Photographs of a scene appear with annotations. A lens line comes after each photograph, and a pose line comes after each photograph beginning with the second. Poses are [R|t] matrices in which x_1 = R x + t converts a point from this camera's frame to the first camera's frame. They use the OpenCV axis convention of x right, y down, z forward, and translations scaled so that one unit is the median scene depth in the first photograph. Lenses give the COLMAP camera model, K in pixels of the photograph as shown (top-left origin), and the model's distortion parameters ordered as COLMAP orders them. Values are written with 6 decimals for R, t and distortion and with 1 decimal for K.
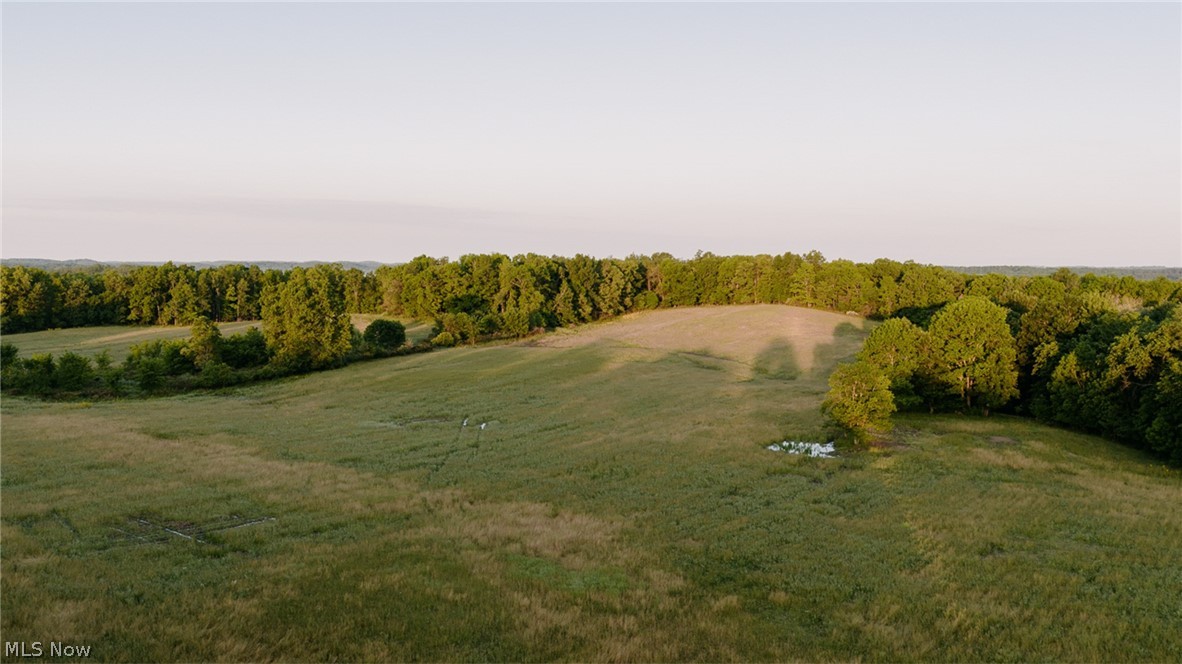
lens RADIAL K [[988.9, 0, 591.0], [0, 988.9, 332.0], [0, 0, 1]] dist [0.037849, -0.089853]
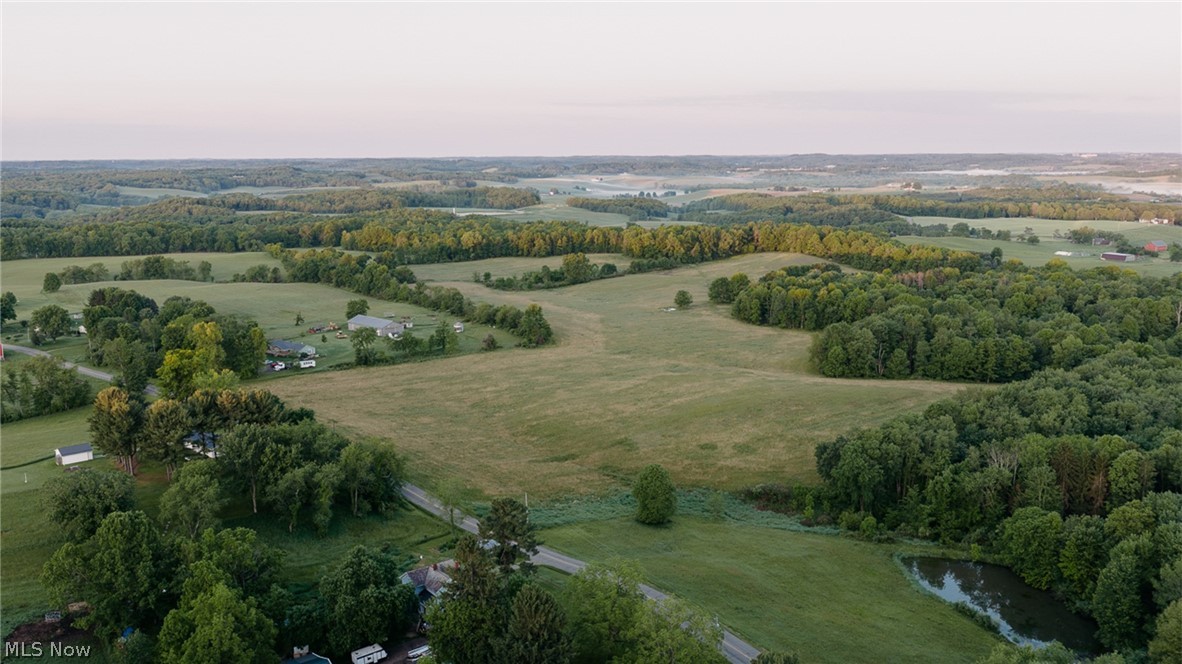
lens RADIAL K [[988.9, 0, 591.0], [0, 988.9, 332.0], [0, 0, 1]] dist [0.037849, -0.089853]
pose [[0.942094, 0.048411, -0.331837, 0.486526], [-0.010928, 0.993431, 0.113907, -0.099757], [0.335172, -0.103685, 0.936434, -1.164539]]
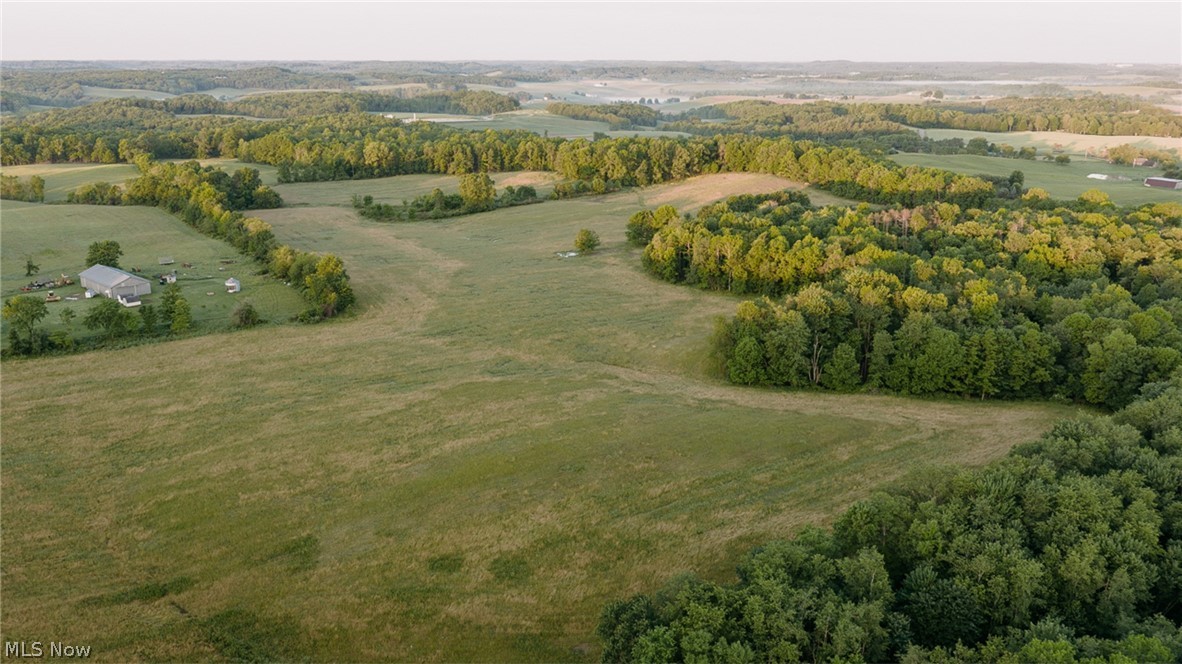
lens RADIAL K [[988.9, 0, 591.0], [0, 988.9, 332.0], [0, 0, 1]] dist [0.037849, -0.089853]
pose [[0.935381, 0.091788, -0.341522, 0.514967], [-0.021607, 0.978758, 0.203876, -0.107264], [0.352981, -0.183322, 0.917495, -0.728402]]
